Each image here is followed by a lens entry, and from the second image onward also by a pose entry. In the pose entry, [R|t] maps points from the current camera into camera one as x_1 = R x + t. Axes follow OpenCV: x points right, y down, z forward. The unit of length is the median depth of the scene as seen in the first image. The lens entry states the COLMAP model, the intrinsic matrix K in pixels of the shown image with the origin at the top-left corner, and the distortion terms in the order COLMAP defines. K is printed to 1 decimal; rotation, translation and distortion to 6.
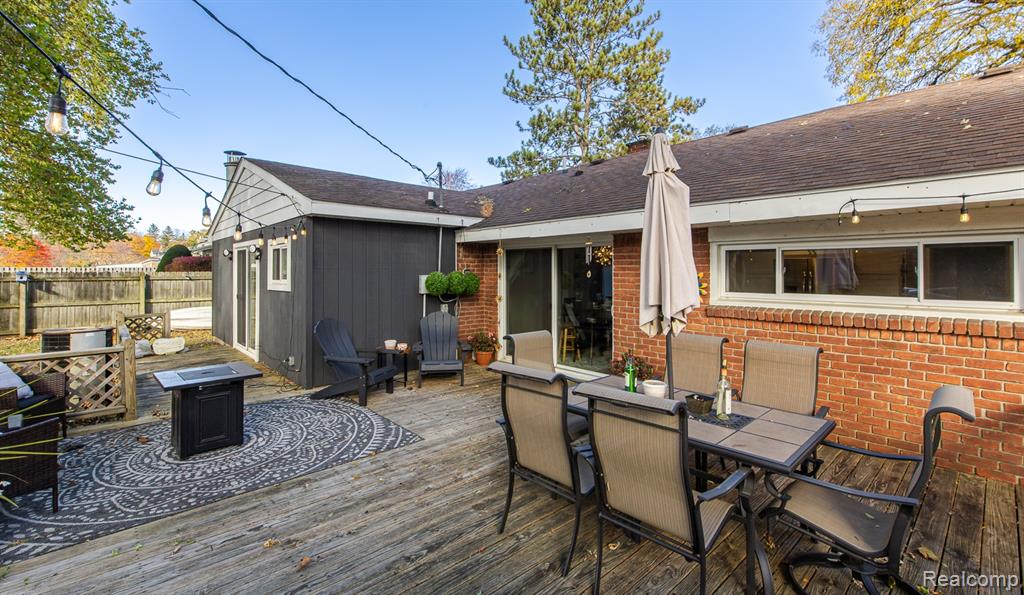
lens RADIAL K [[446.3, 0, 511.4], [0, 446.3, 270.8], [0, 0, 1]] dist [0.000742, 0.000052]
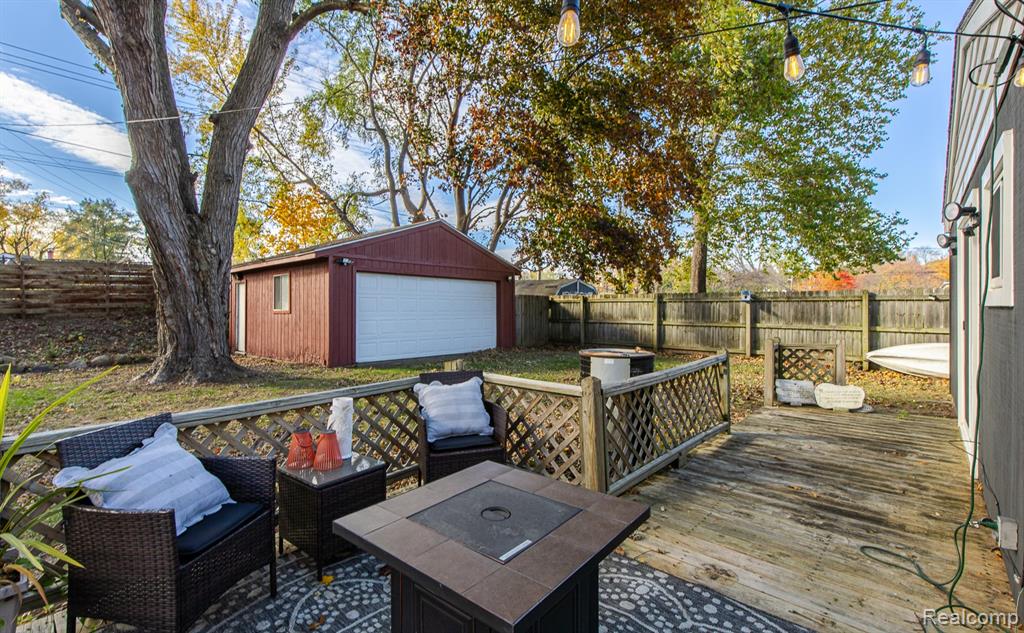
lens RADIAL K [[461.0, 0, 509.7], [0, 461.0, 306.5], [0, 0, 1]] dist [-0.000837, -0.000036]
pose [[0.099894, 0.005977, -0.994980, -0.129902], [0.000480, 0.999982, 0.006055, 0.028314], [0.994998, -0.001082, 0.099889, 0.360498]]
